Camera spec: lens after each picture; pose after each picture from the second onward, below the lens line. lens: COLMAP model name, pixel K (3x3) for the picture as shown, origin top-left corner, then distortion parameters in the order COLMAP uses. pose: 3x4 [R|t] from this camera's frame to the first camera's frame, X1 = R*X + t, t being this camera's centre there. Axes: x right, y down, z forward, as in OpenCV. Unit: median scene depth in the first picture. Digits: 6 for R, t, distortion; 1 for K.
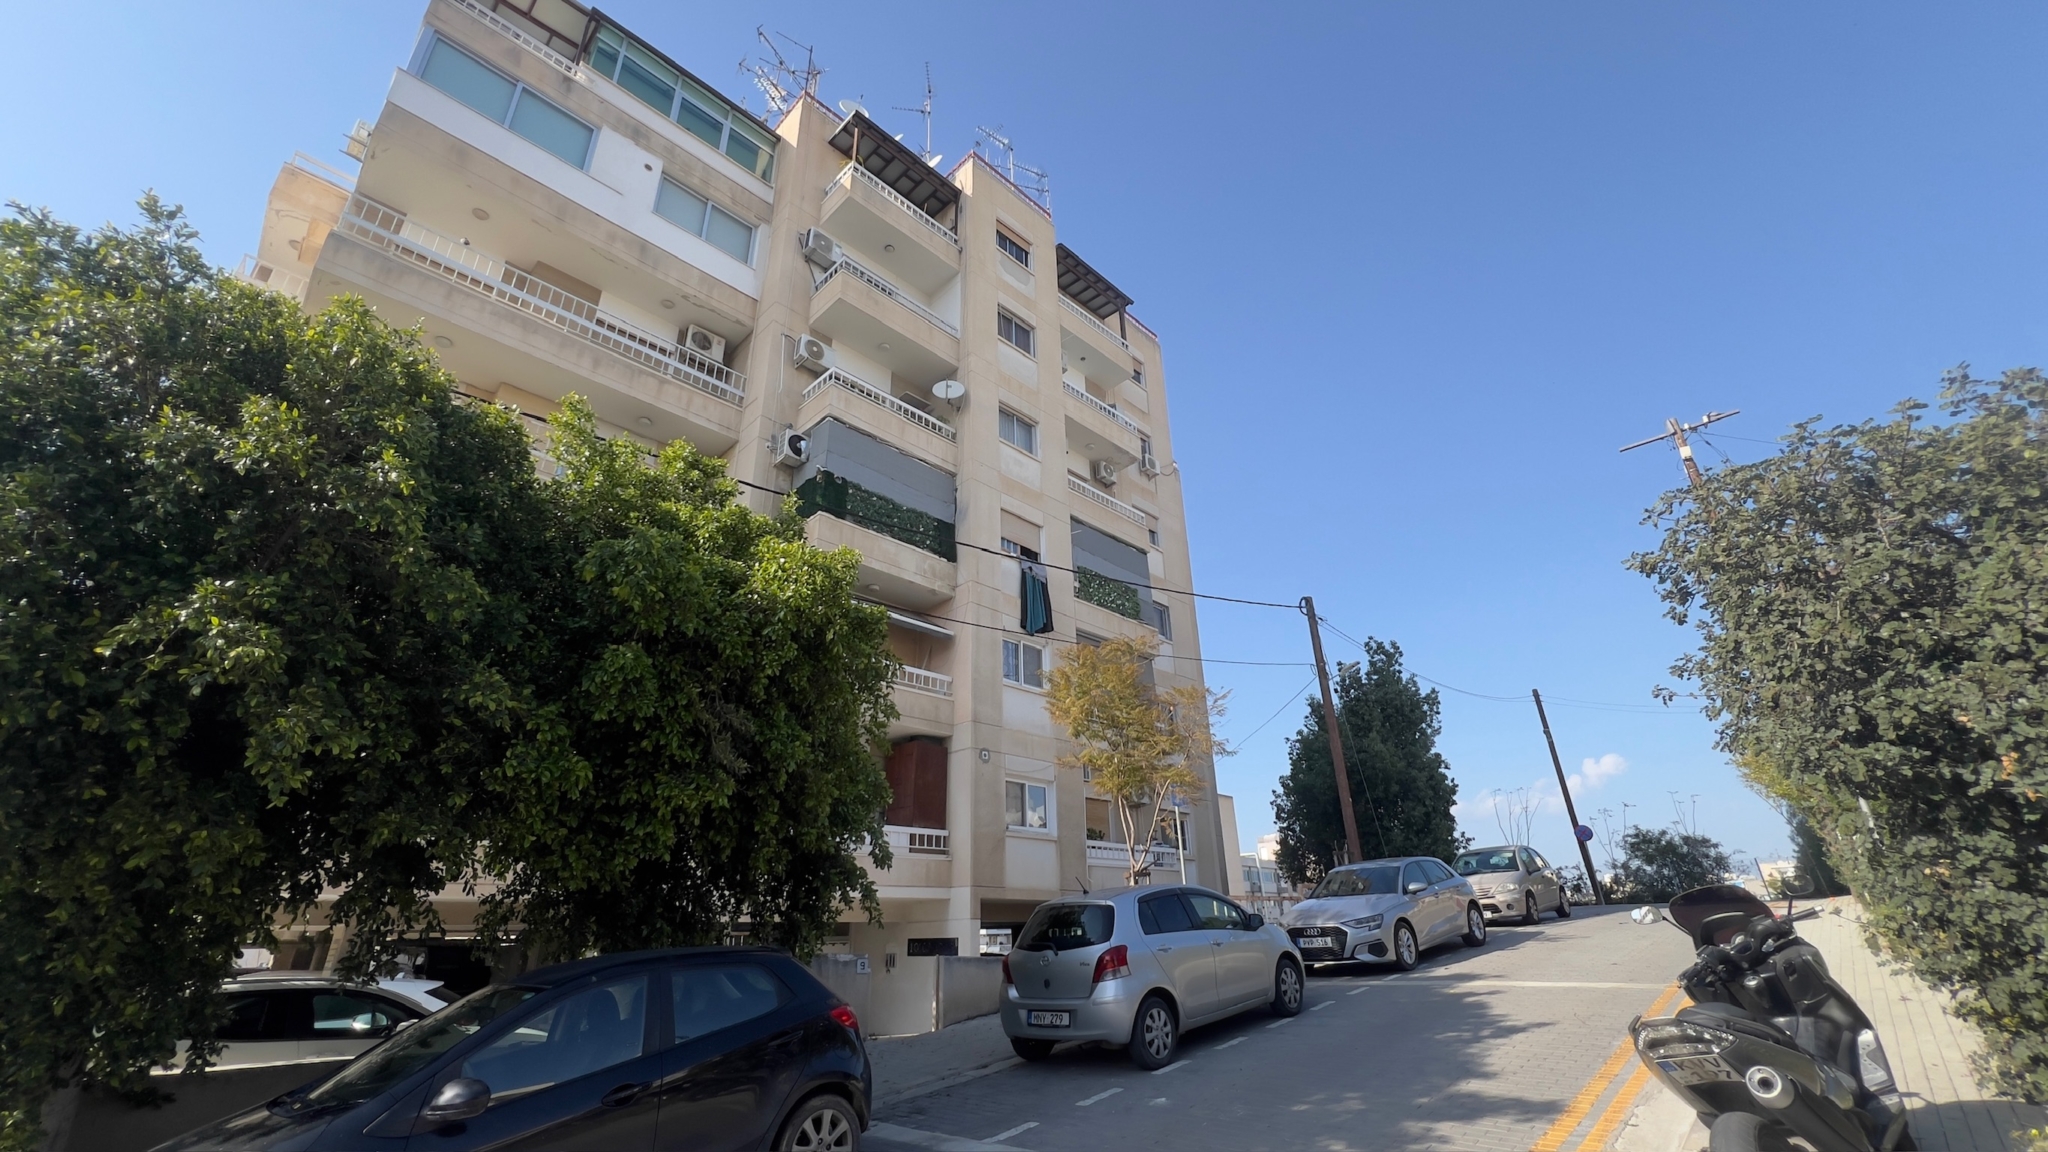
lens RADIAL K [[818.6, 0, 1019.2], [0, 818.6, 571.2], [0, 0, 1]] dist [-0.001481, -0.000014]
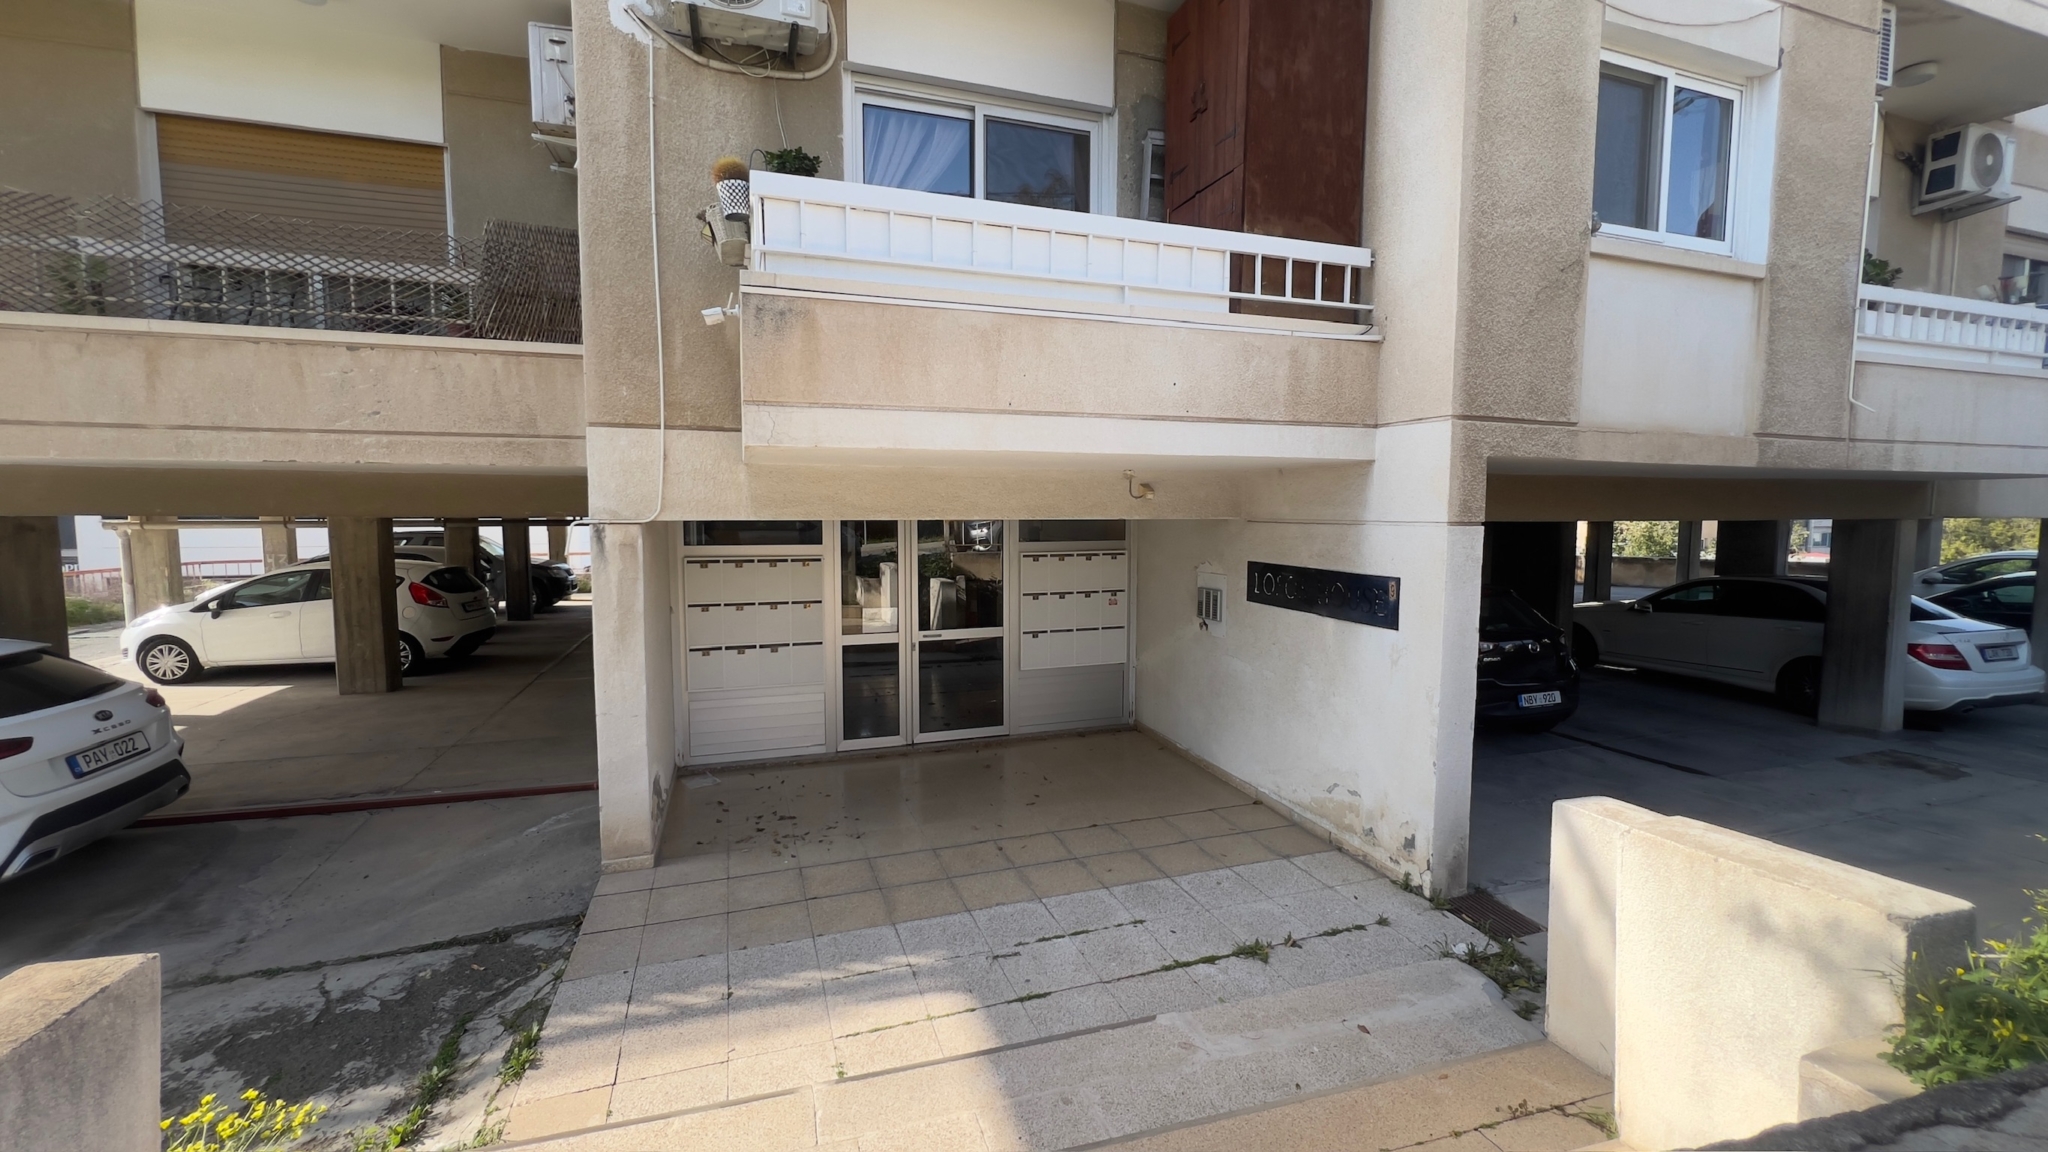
lens RADIAL K [[818.6, 0, 1019.2], [0, 818.6, 571.2], [0, 0, 1]] dist [-0.001481, -0.000014]
pose [[0.897173, 0.054683, -0.438281, -0.064013], [0.161545, 0.882925, 0.440847, 0.267976], [0.411076, -0.466318, 0.783303, 0.655707]]
